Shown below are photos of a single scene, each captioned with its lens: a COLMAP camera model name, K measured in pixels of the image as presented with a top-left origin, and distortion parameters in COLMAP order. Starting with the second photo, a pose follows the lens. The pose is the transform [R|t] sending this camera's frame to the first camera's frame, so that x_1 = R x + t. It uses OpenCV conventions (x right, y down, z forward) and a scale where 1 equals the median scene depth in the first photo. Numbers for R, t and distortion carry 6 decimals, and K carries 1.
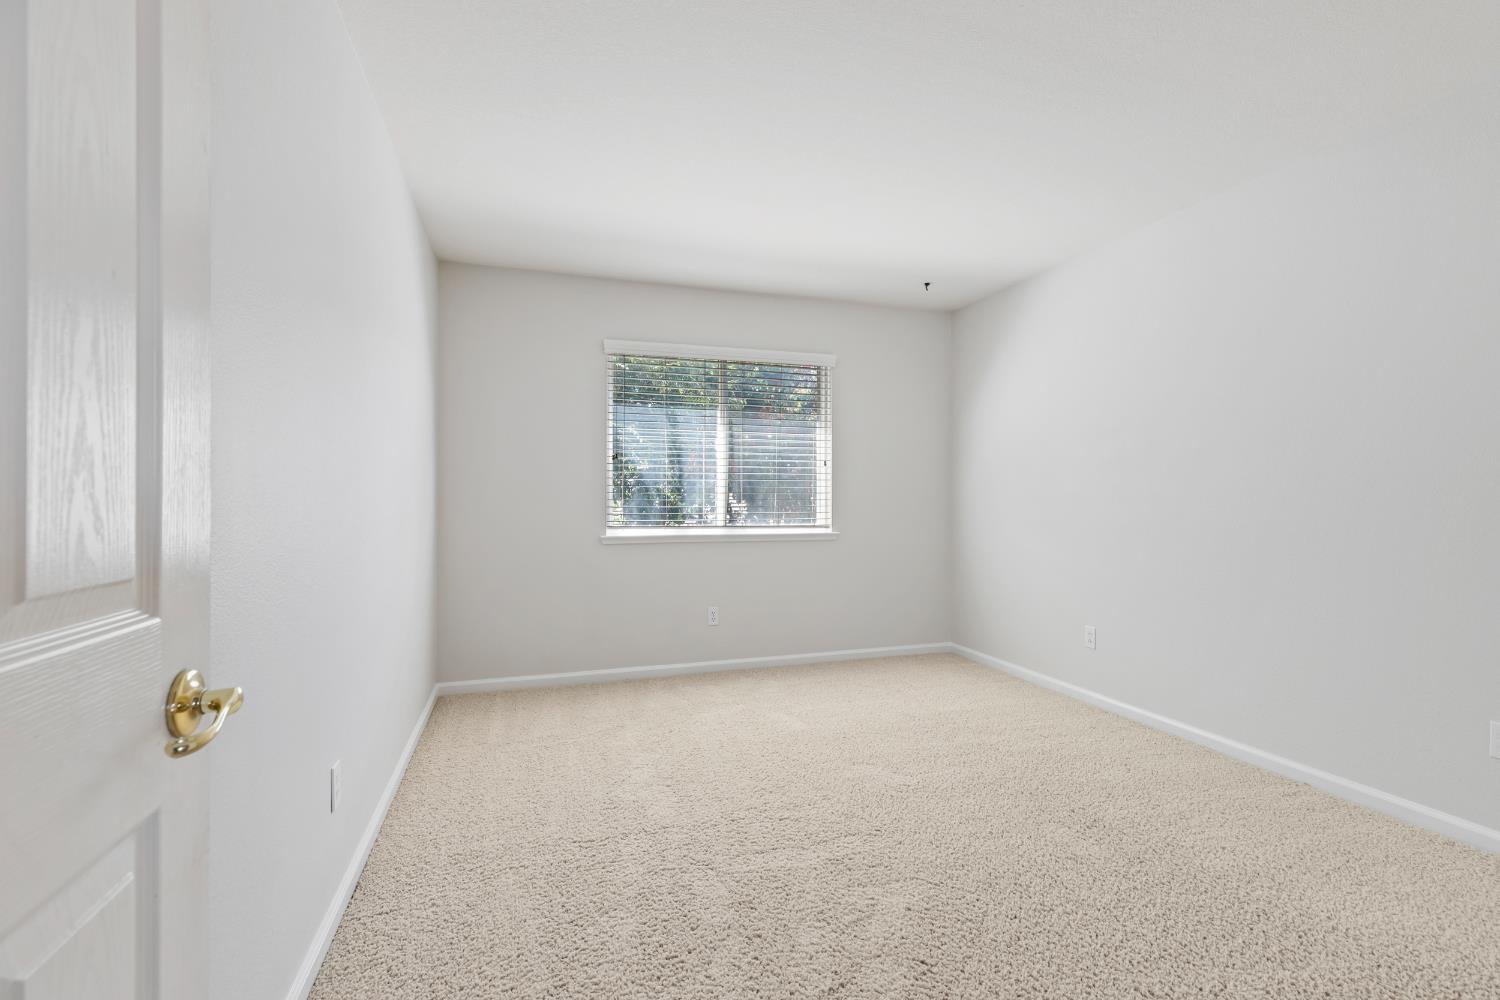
lens RADIAL K [[669.8, 0, 748.8], [0, 669.8, 495.3], [0, 0, 1]] dist [-0.000592, 0.000184]
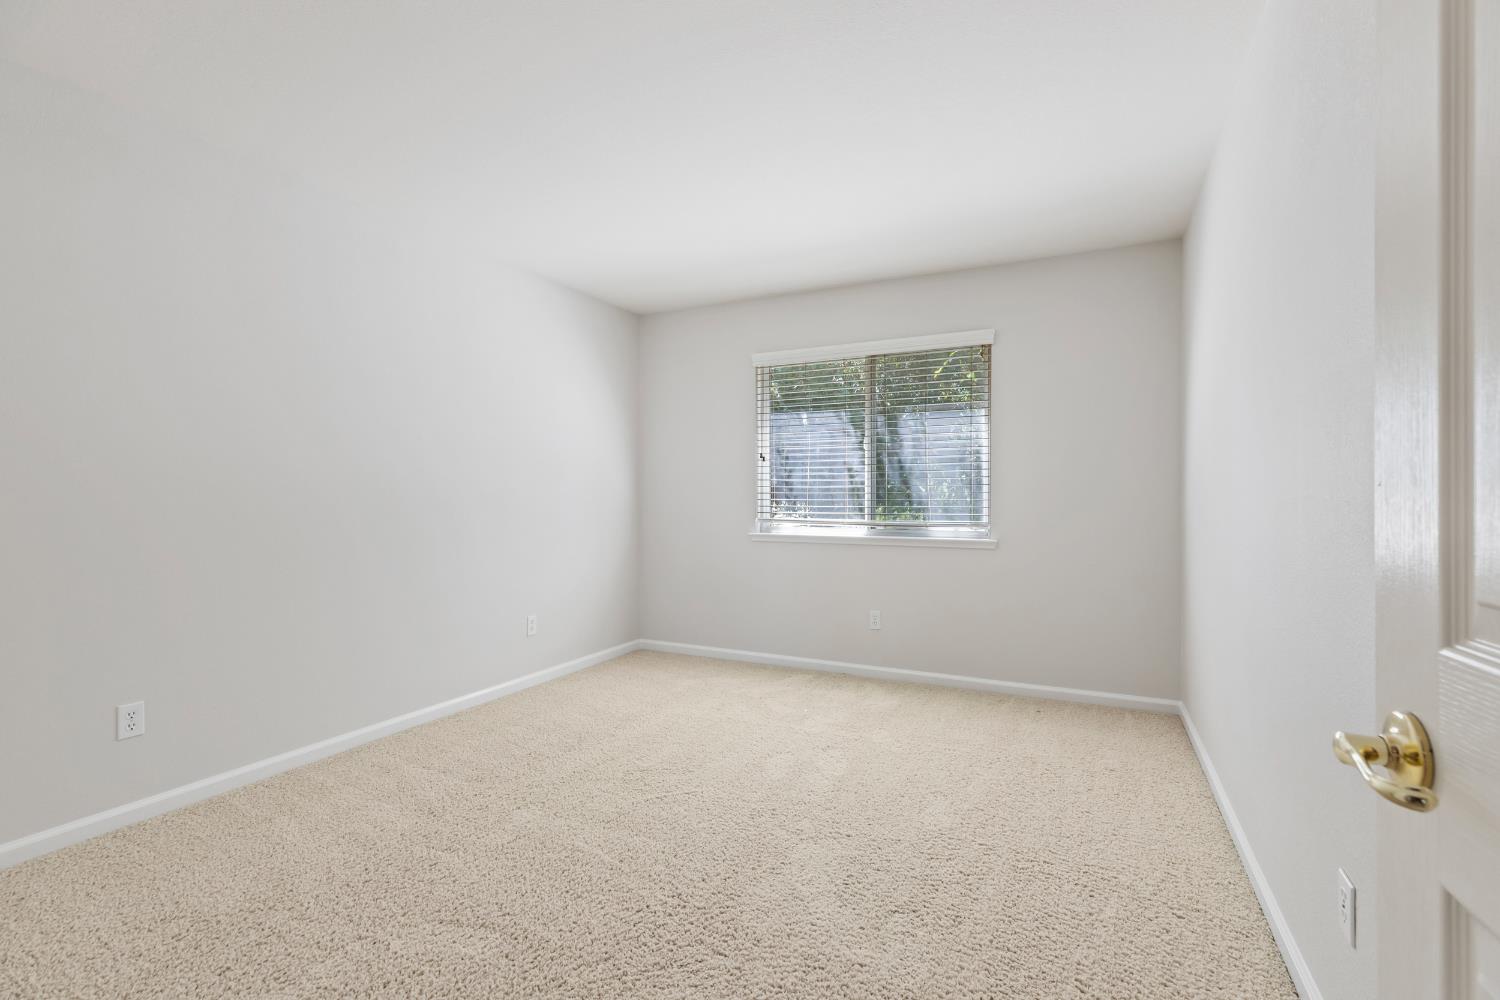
lens RADIAL K [[669.8, 0, 748.8], [0, 669.8, 495.3], [0, 0, 1]] dist [-0.000592, 0.000184]
pose [[0.706385, 0.001380, -0.707827, 0.538783], [-0.000657, 0.999999, 0.001294, -0.000782], [0.707828, -0.000449, 0.706385, 0.199590]]
